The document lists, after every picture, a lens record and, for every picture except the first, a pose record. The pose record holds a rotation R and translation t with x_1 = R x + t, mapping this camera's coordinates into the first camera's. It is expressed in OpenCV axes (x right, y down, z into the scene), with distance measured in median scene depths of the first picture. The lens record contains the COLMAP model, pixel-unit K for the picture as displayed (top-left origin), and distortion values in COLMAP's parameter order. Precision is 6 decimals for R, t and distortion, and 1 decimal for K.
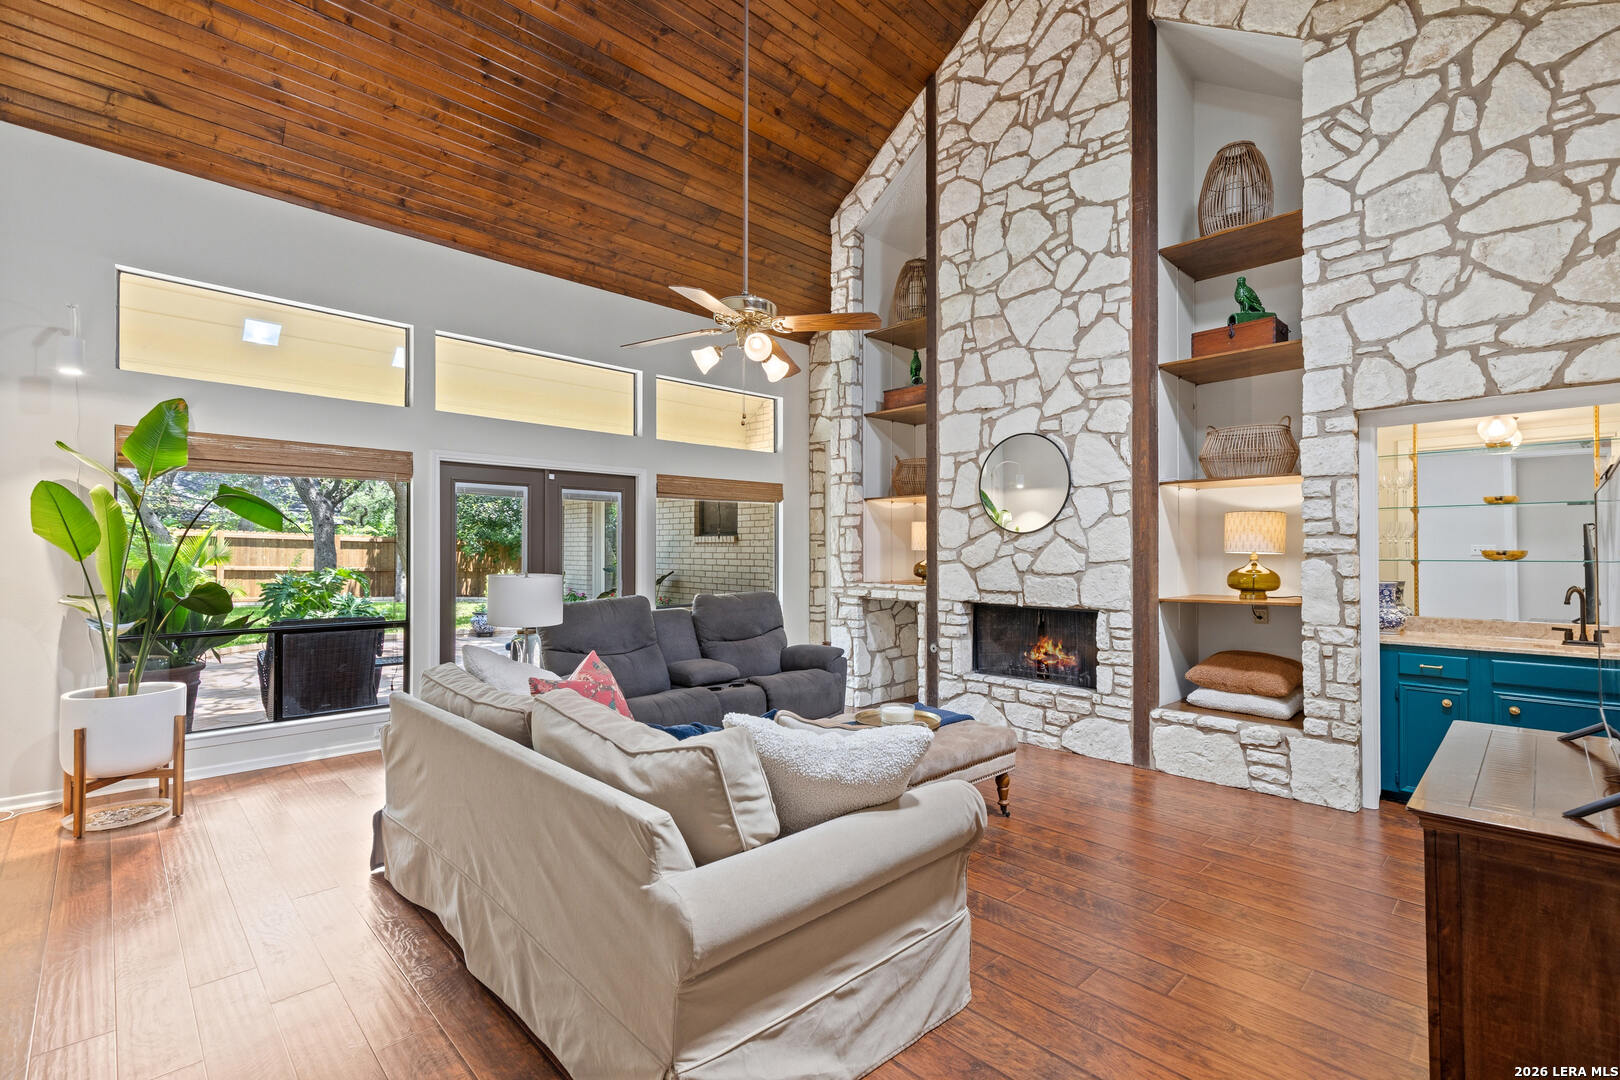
lens RADIAL K [[731.3, 0, 817.4], [0, 731.3, 548.2], [0, 0, 1]] dist [0.001999, 0.000106]
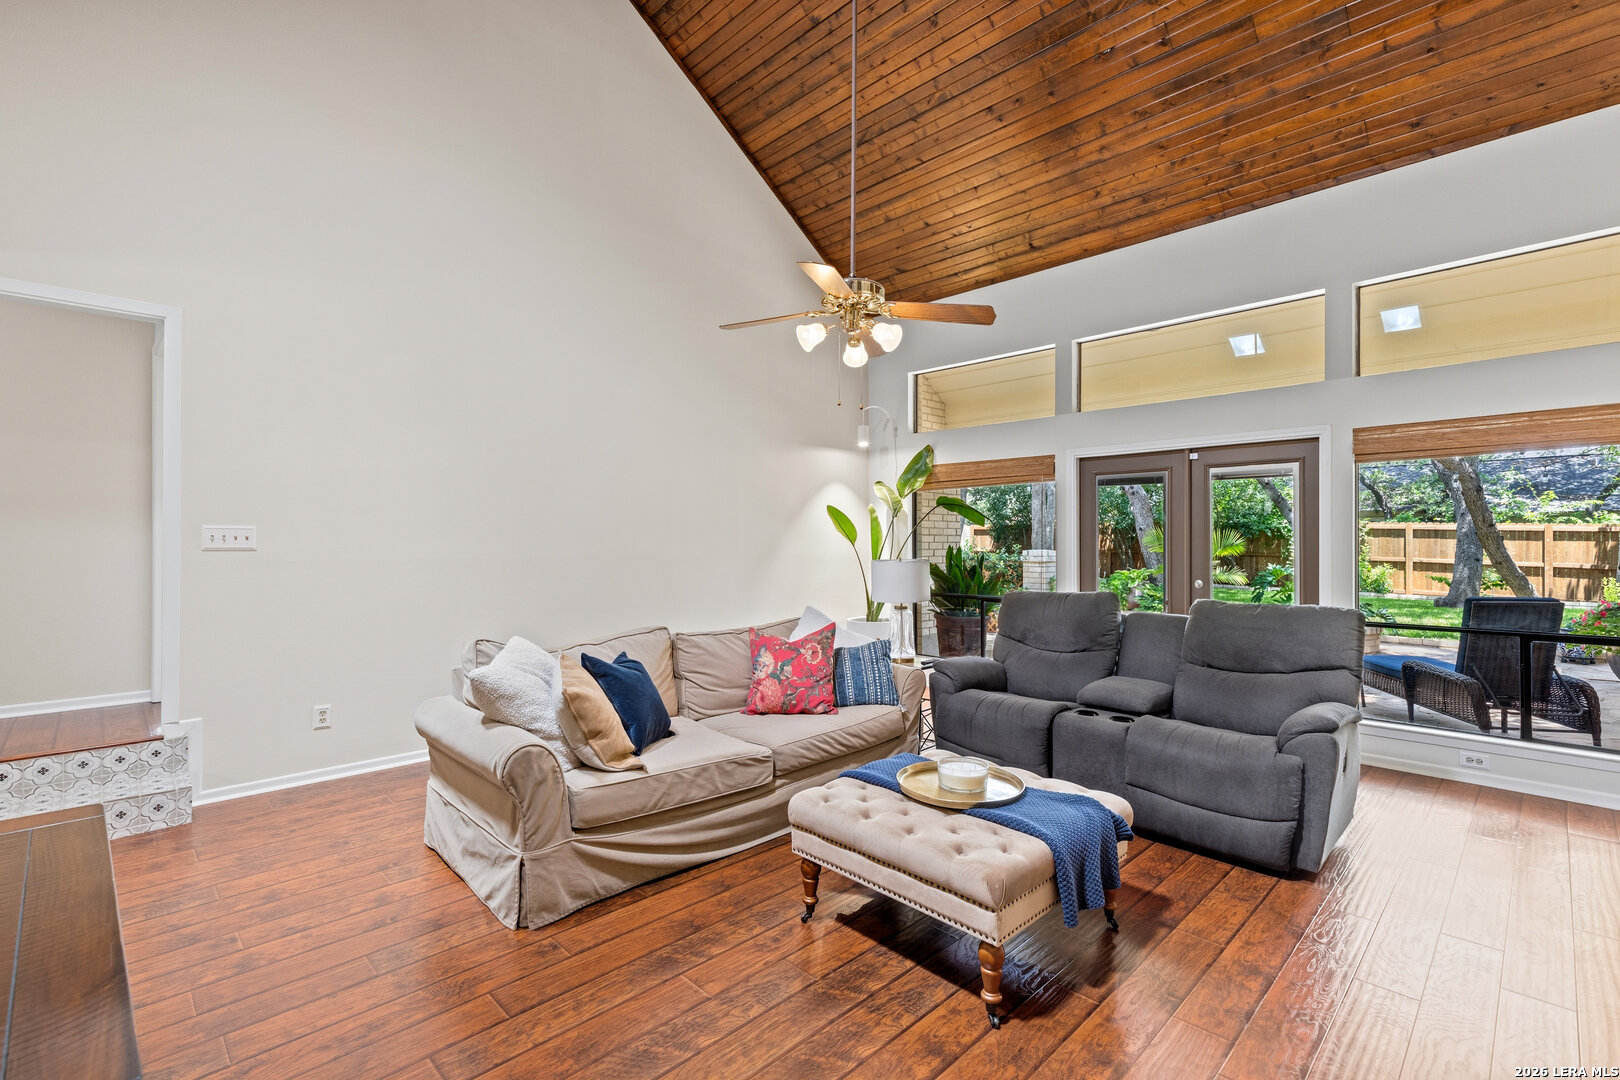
lens RADIAL K [[731.3, 0, 817.4], [0, 731.3, 533.5], [0, 0, 1]] dist [0.001999, 0.000106]
pose [[0.001563, -0.011645, -0.999931, 0.561998], [0.002844, 0.999928, -0.011641, 0.003778], [0.999995, -0.002826, 0.001596, 0.605699]]
